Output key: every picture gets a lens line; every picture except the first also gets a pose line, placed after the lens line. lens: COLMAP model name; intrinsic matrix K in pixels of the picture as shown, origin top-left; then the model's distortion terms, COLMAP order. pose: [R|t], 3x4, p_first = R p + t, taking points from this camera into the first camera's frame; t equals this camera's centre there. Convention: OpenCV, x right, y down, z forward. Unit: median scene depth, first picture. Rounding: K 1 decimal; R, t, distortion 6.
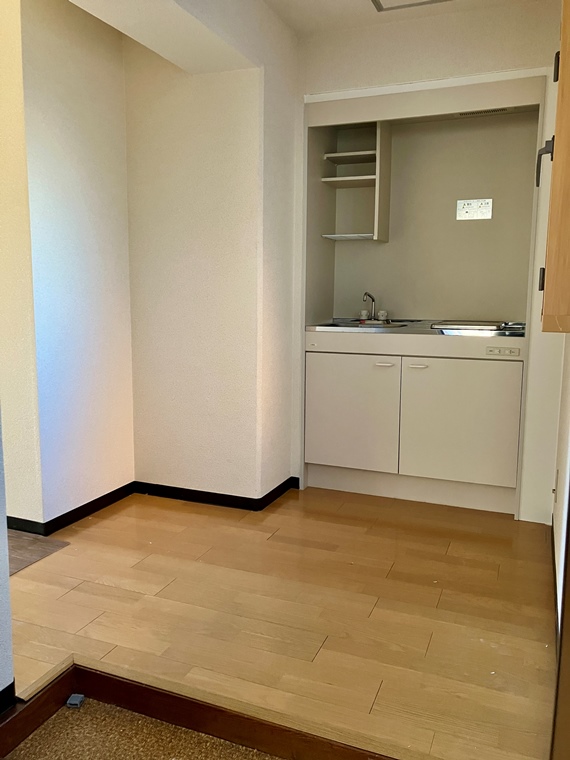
lens RADIAL K [[623.1, 0, 264.2], [0, 623.1, 382.5], [0, 0, 1]] dist [0.078155, -0.155776]
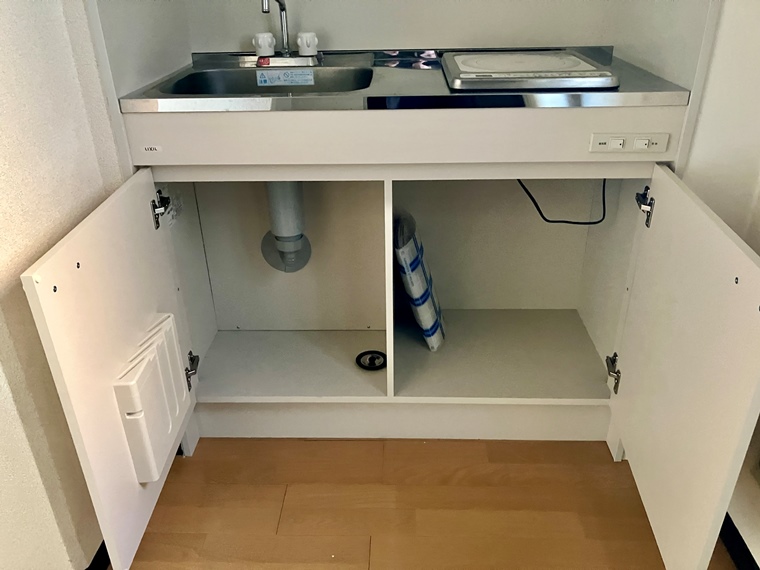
lens RADIAL K [[618.8, 0, 379.2], [0, 618.8, 275.4], [0, 0, 1]] dist [0.015784, 0.001936]
pose [[0.927828, -0.192028, 0.319782, 0.071526], [0.079042, 0.939053, 0.334563, -0.102952], [-0.364537, -0.285140, 0.886458, 0.594152]]
